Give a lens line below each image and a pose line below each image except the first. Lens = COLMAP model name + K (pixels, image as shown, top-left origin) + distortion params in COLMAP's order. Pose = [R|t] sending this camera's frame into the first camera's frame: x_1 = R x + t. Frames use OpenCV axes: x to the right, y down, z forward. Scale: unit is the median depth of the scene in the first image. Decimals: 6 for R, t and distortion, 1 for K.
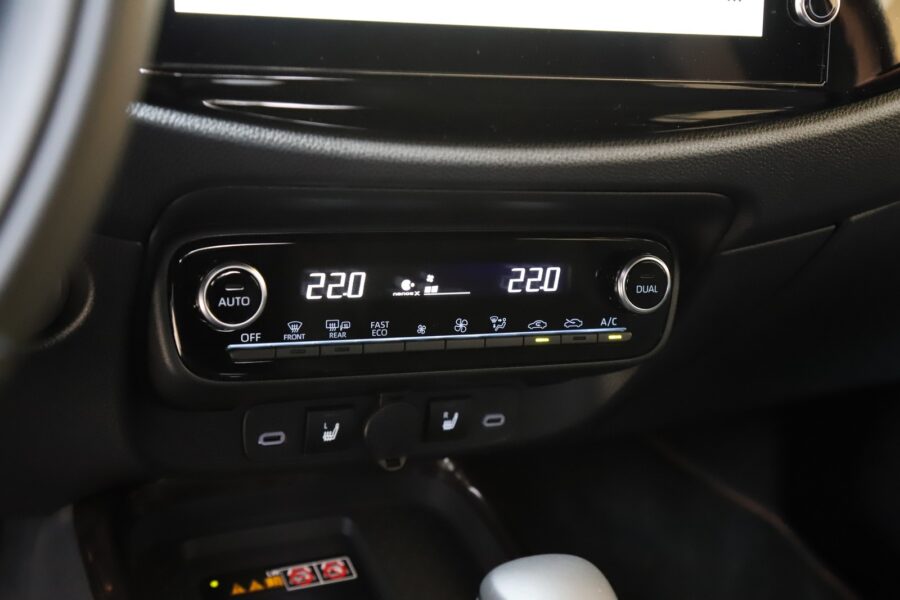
lens RADIAL K [[1297.9, 0, 445.9], [0, 1297.9, 307.7], [0, 0, 1]] dist [0.155857, 0.000000]
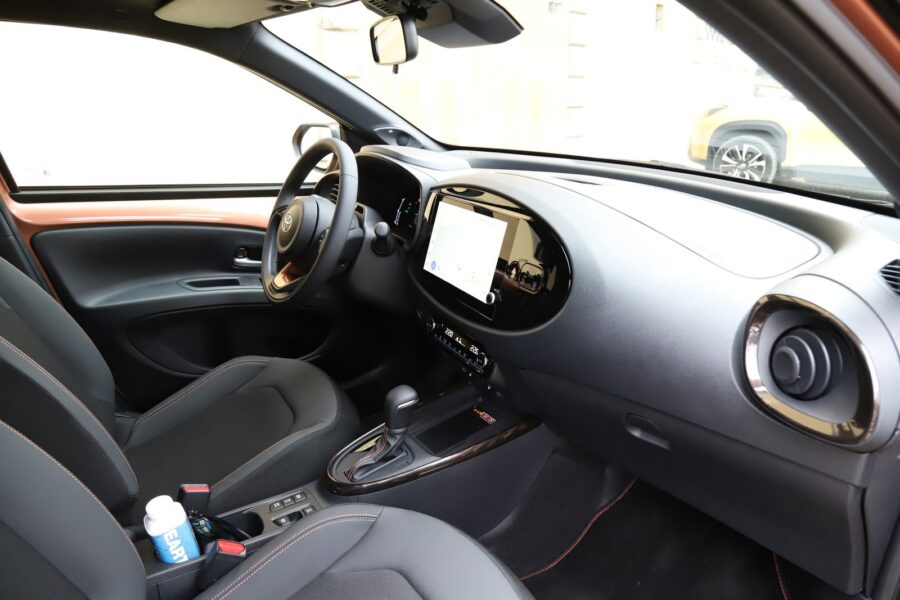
lens RADIAL K [[631.8, 0, 448.5], [0, 631.8, 302.4], [0, 0, 1]] dist [-0.089940, 0.009870]
pose [[0.118081, 0.216545, -0.969105, 1.937867], [-0.359570, 0.919028, 0.161543, -0.447167], [0.925617, 0.329386, 0.186383, 0.499349]]
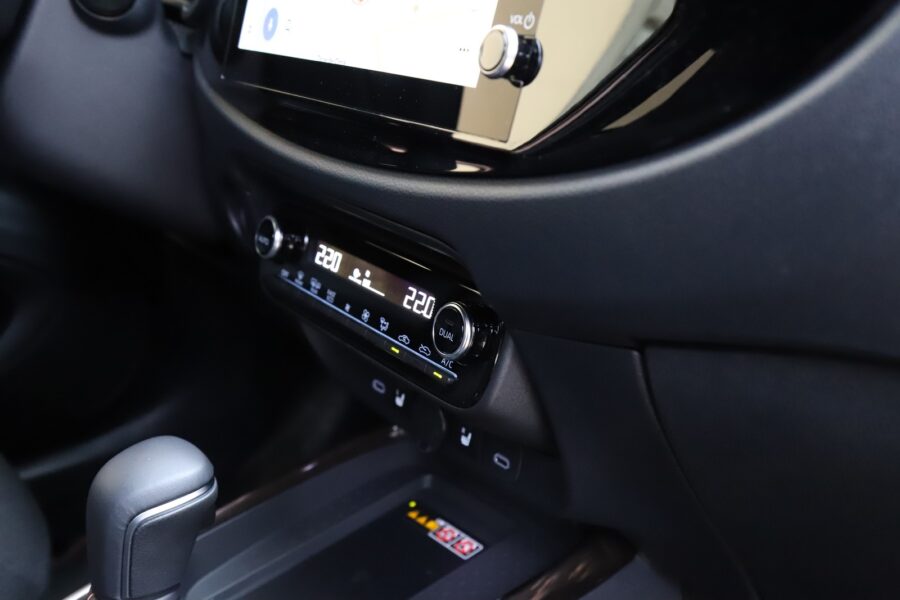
lens RADIAL K [[1020.9, 0, 452.6], [0, 1020.9, 308.2], [0, 0, 1]] dist [0.025682, 0.000000]
pose [[0.233879, 0.199148, -0.951652, 0.922224], [-0.363540, 0.925713, 0.104376, -0.120167], [0.901742, 0.321552, 0.288903, 0.761258]]
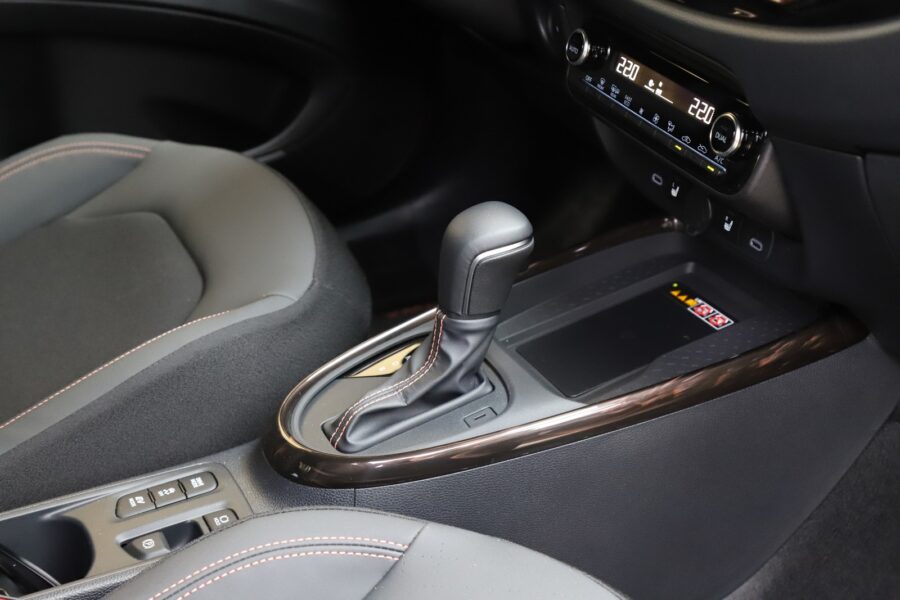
lens RADIAL K [[1297.9, 0, 455.9], [0, 1297.9, 306.6], [0, 0, 1]] dist [0.155857, 0.000000]
pose [[0.023370, 0.354986, -0.934579, 1.488294], [-0.393513, 0.862635, 0.317819, -0.187572], [0.919022, 0.360342, 0.159852, 0.588443]]
